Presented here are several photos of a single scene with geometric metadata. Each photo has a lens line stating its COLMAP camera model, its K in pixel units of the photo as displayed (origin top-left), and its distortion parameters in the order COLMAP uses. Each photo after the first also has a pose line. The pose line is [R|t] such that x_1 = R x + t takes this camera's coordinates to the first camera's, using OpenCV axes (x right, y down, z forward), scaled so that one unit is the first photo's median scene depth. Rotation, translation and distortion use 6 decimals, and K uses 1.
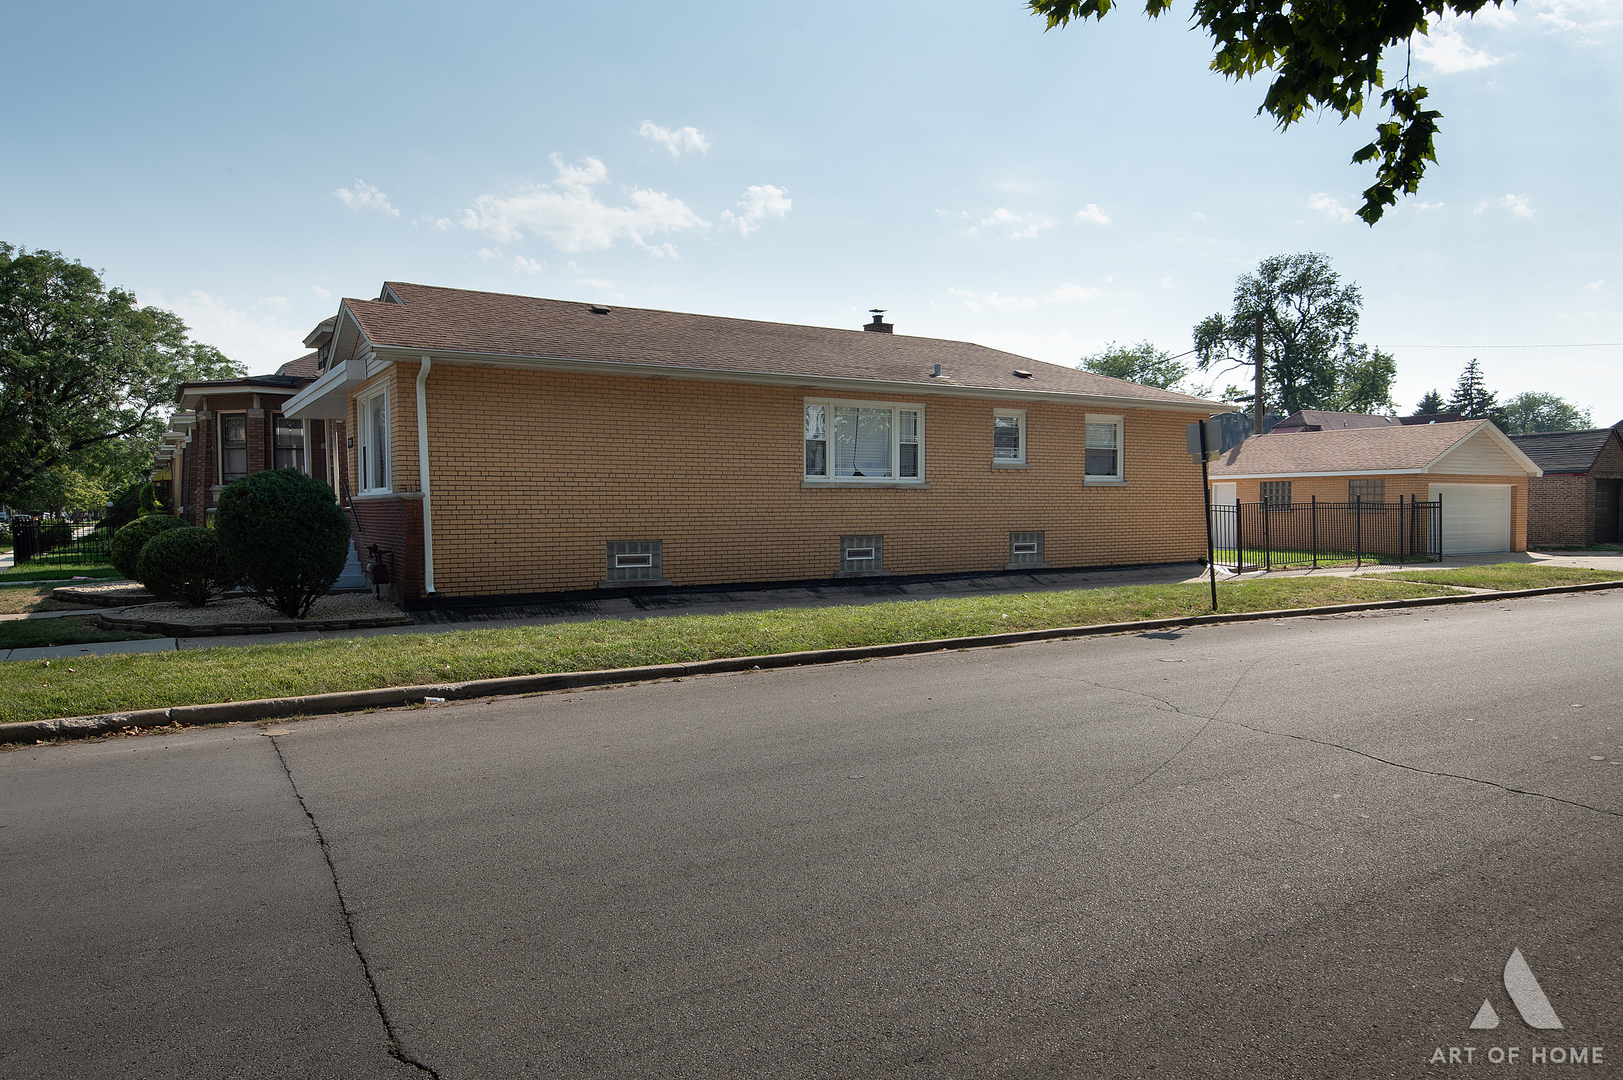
lens RADIAL K [[1152.1, 0, 811.5], [0, 1152.1, 540.0], [0, 0, 1]] dist [0.009911, -0.034845]
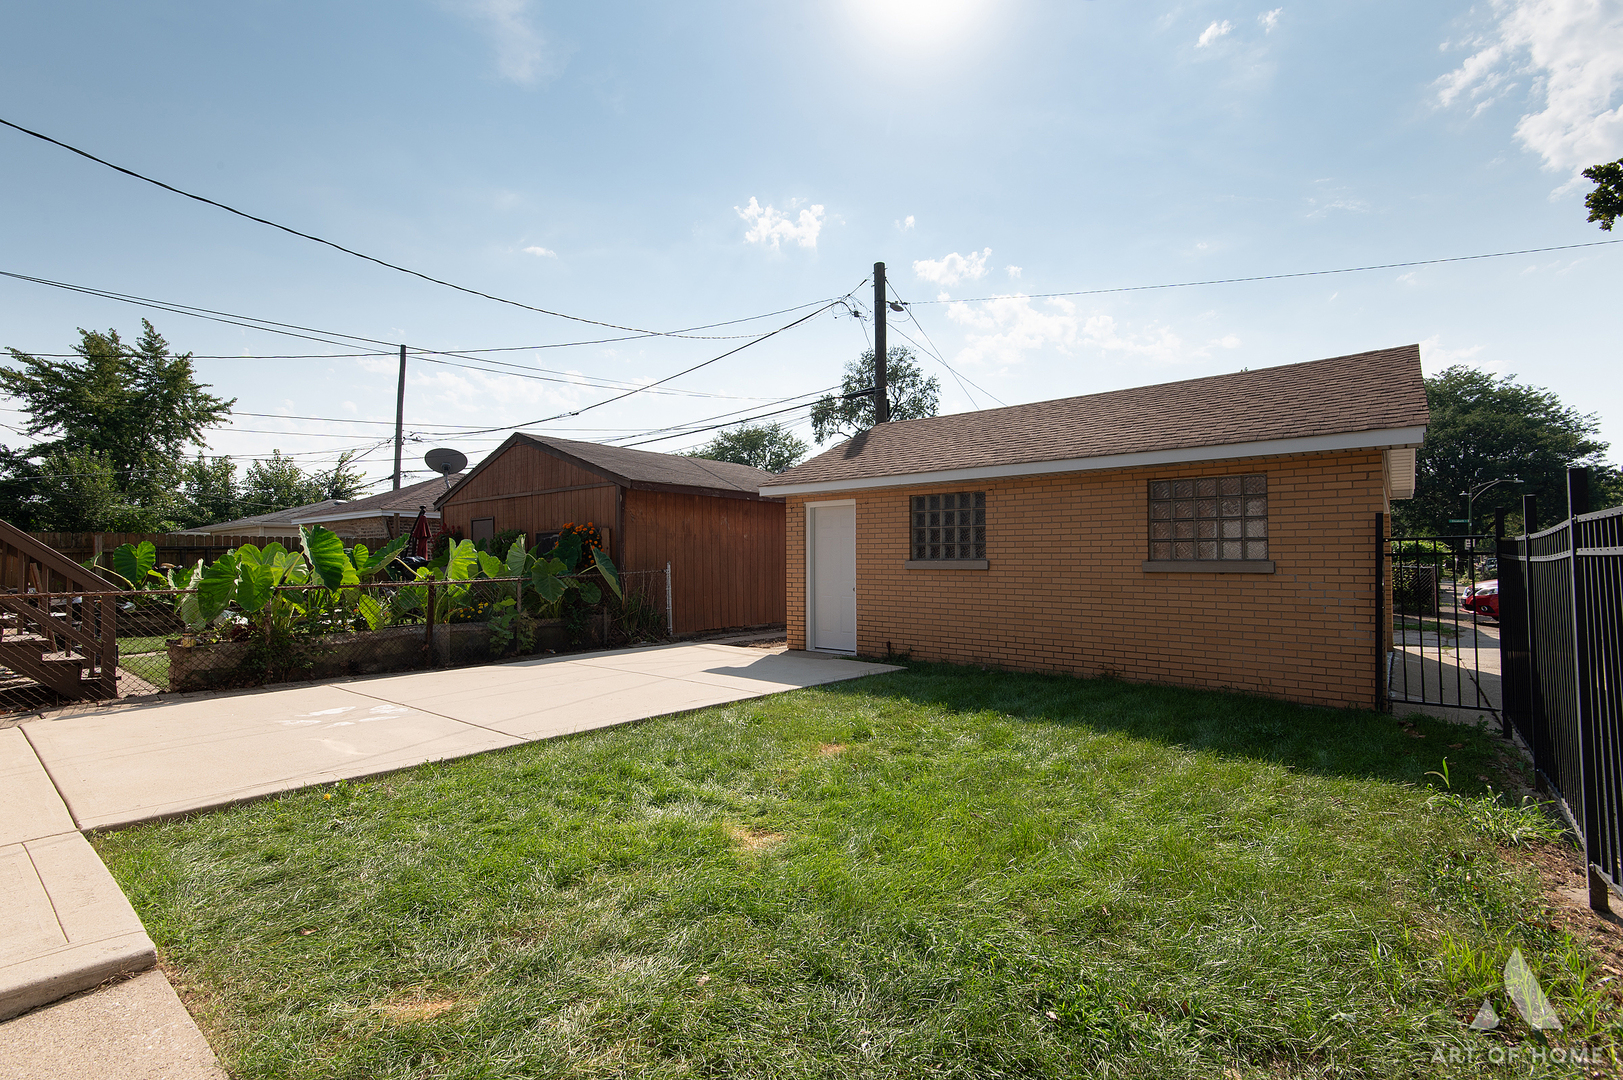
lens RADIAL K [[732.8, 0, 814.5], [0, 732.8, 558.4], [0, 0, 1]] dist [0.000638, -0.000584]
pose [[0.953716, -0.006400, 0.300642, 0.118403], [0.015960, 0.999442, -0.029352, -0.008807], [-0.300286, 0.032792, 0.953285, 0.314296]]
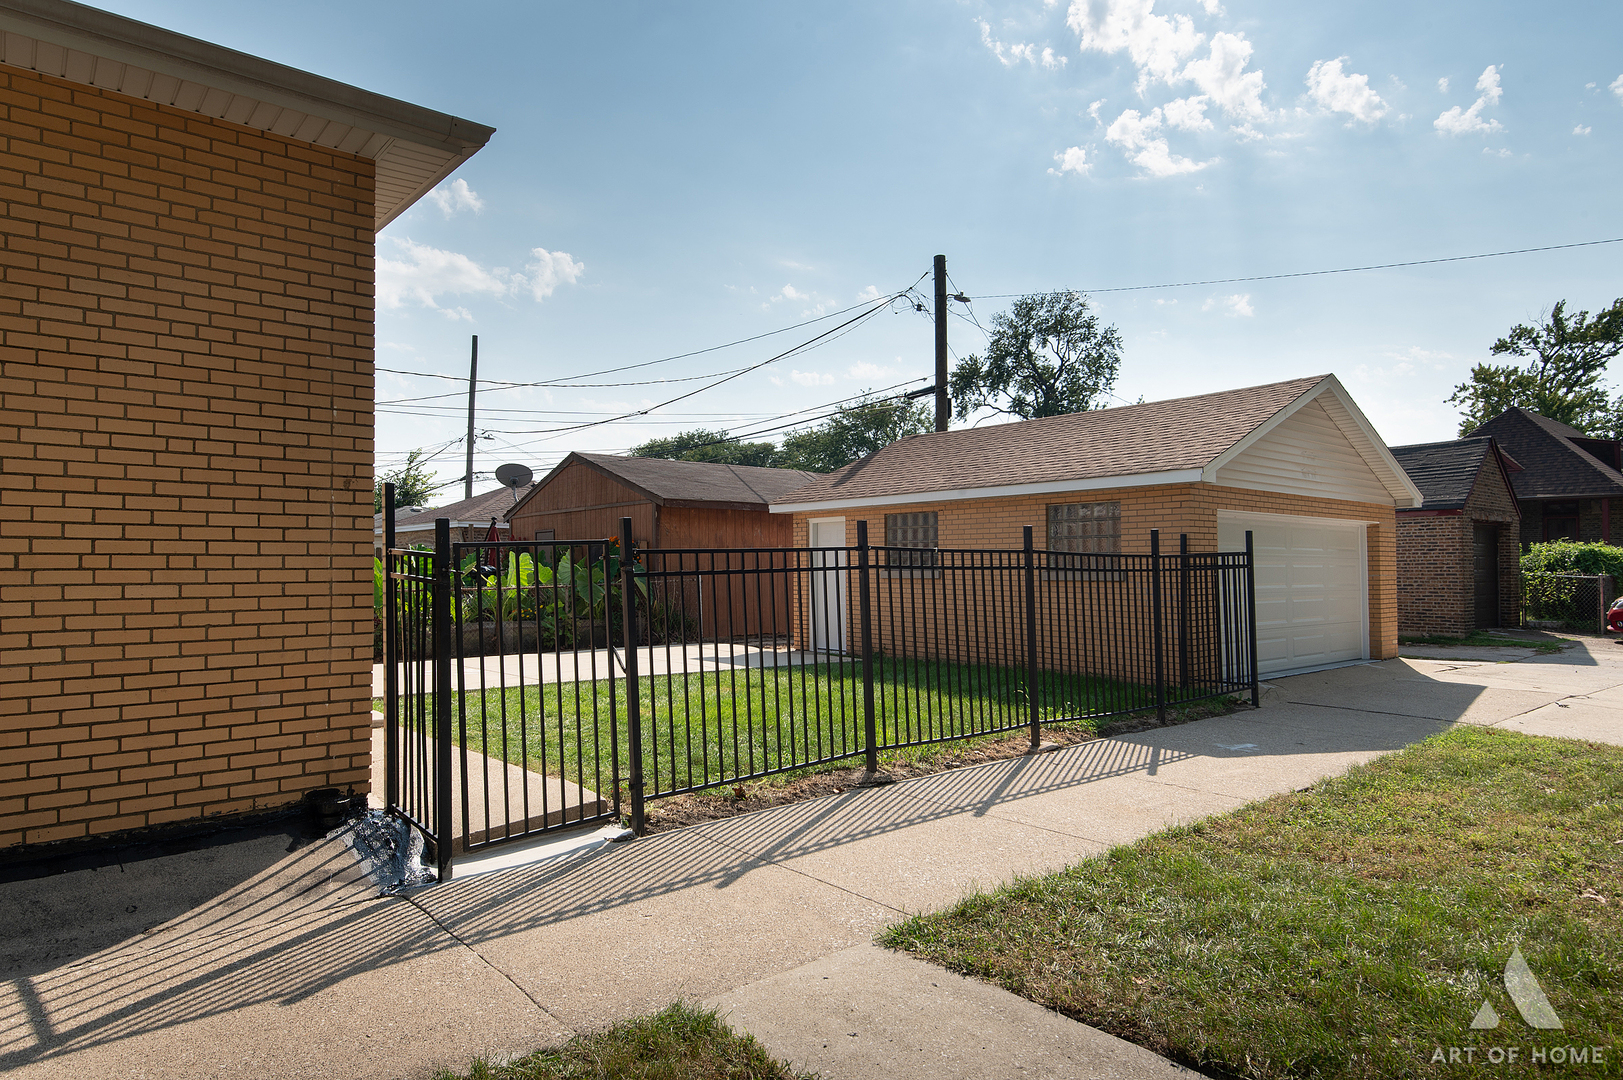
lens RADIAL K [[987.3, 0, 807.4], [0, 987.3, 554.1], [0, 0, 1]] dist [-0.003944, -0.000893]
pose [[0.992655, -0.007089, 0.120771, 0.130565], [0.012261, 0.999037, -0.042130, -0.007394], [-0.120356, 0.043301, 0.991786, 0.251387]]
